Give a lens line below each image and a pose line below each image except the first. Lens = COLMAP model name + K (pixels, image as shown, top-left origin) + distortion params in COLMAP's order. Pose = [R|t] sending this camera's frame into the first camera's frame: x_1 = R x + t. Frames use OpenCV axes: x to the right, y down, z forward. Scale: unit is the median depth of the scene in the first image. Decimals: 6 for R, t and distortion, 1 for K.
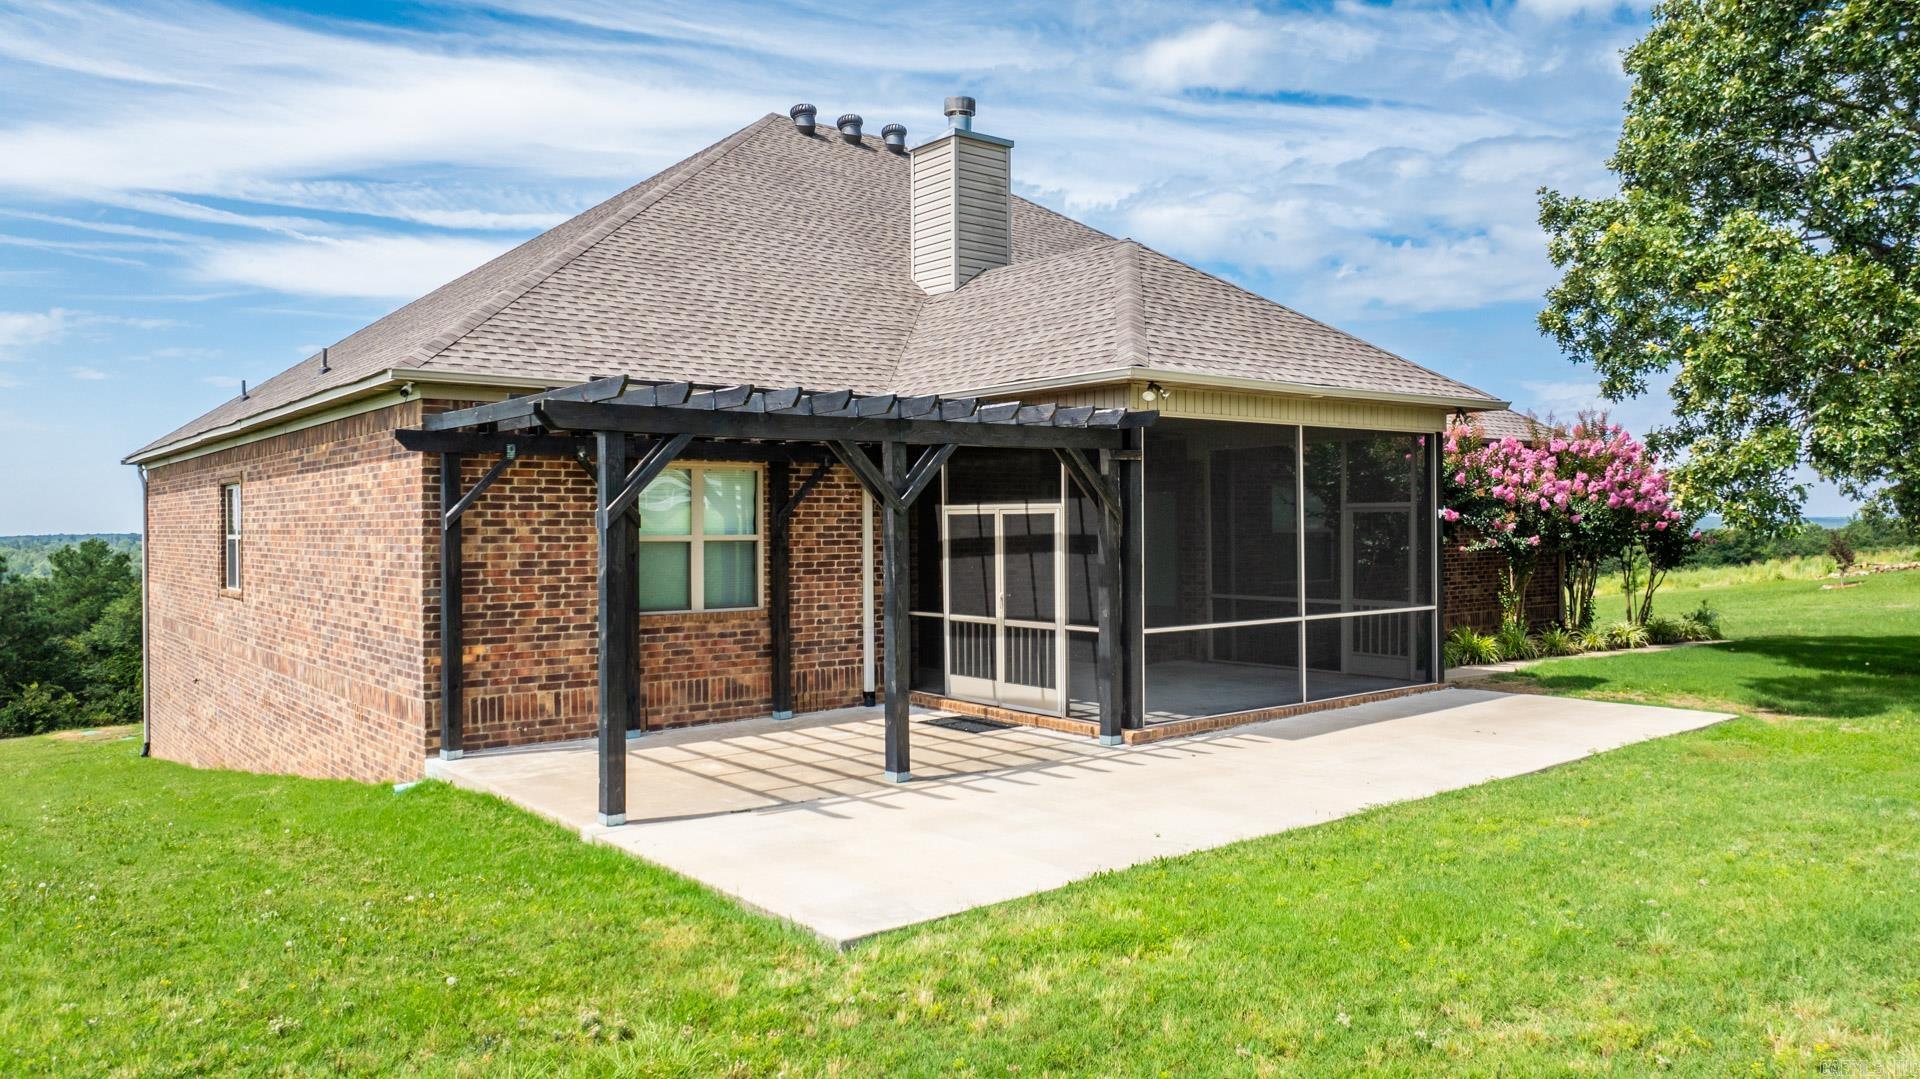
lens RADIAL K [[1343.1, 0, 960.8], [0, 1343.1, 536.7], [0, 0, 1]] dist [0.003539, 0.000191]
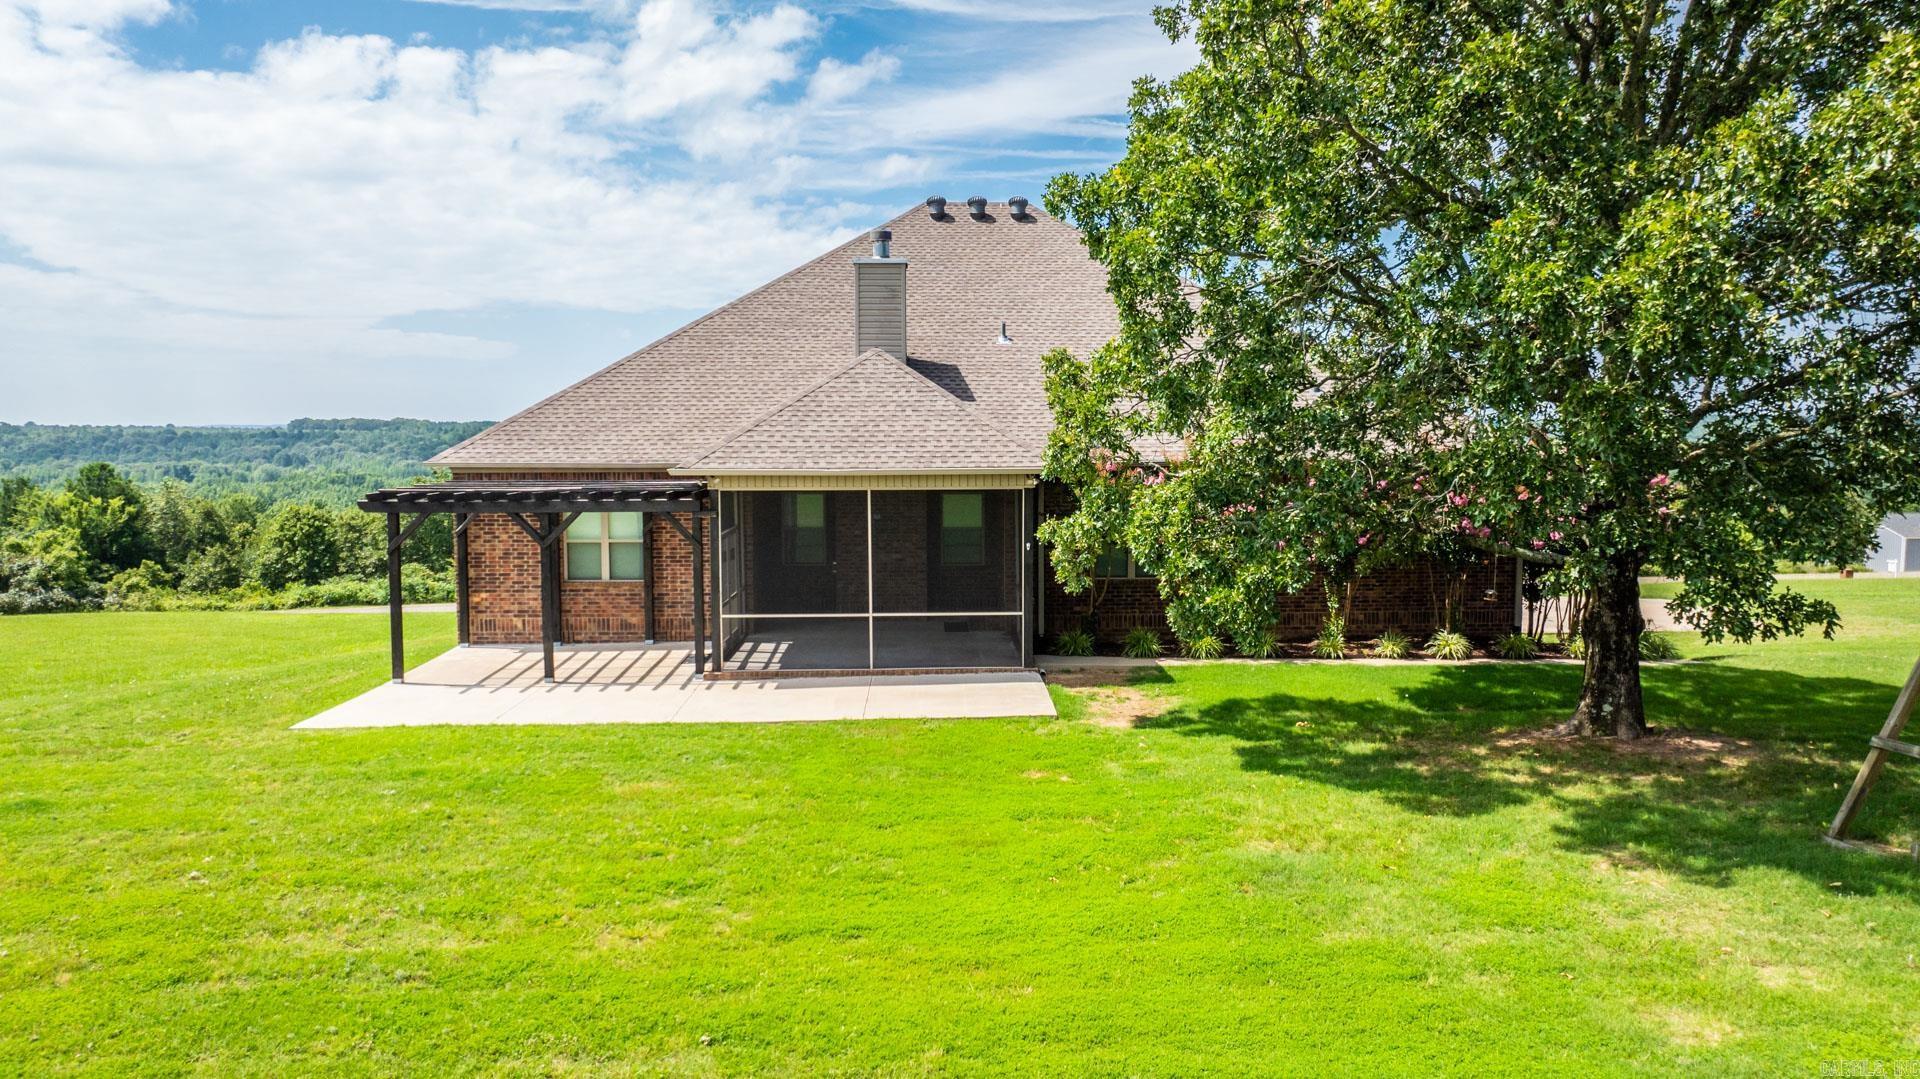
lens RADIAL K [[1343.1, 0, 960.3], [0, 1343.1, 537.1], [0, 0, 1]] dist [0.003539, 0.000191]
pose [[0.803567, 0.057239, -0.592455, 1.272569], [-0.009014, 0.996422, 0.084041, -0.162015], [0.595146, -0.062192, 0.801208, -0.172338]]
